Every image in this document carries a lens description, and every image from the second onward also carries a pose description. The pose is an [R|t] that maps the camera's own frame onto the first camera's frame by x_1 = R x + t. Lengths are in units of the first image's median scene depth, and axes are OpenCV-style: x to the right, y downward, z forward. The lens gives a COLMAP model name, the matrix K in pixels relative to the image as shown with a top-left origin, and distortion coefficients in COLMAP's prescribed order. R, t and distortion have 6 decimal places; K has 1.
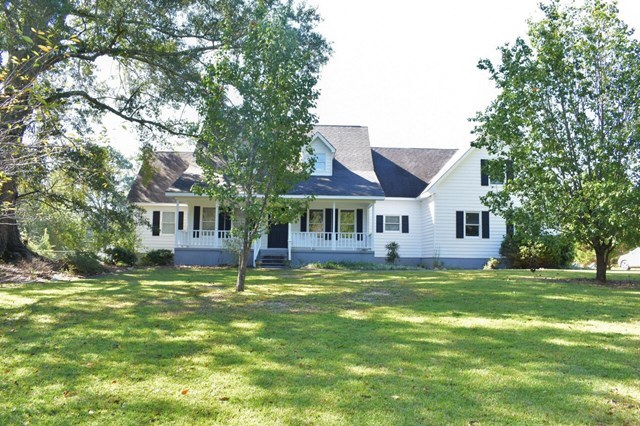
lens RADIAL K [[509.5, 0, 328.6], [0, 509.5, 215.3], [0, 0, 1]] dist [-0.096972, 0.010596]
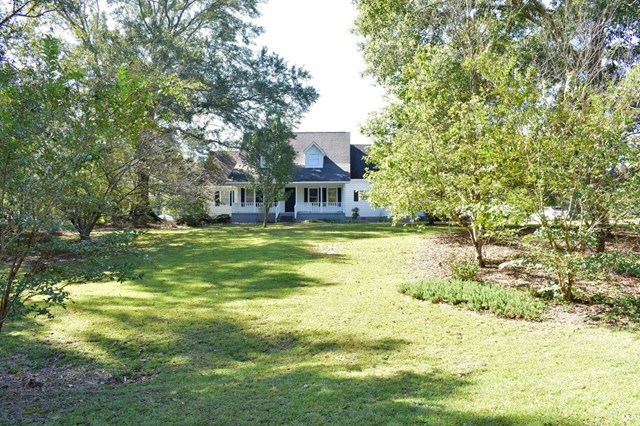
lens RADIAL K [[509.5, 0, 328.6], [0, 509.5, 215.3], [0, 0, 1]] dist [-0.096972, 0.010596]
pose [[0.997526, -0.016318, -0.068379, 0.148808], [0.020722, 0.997721, 0.064208, -0.032398], [0.067175, -0.065466, 0.995591, -0.710066]]
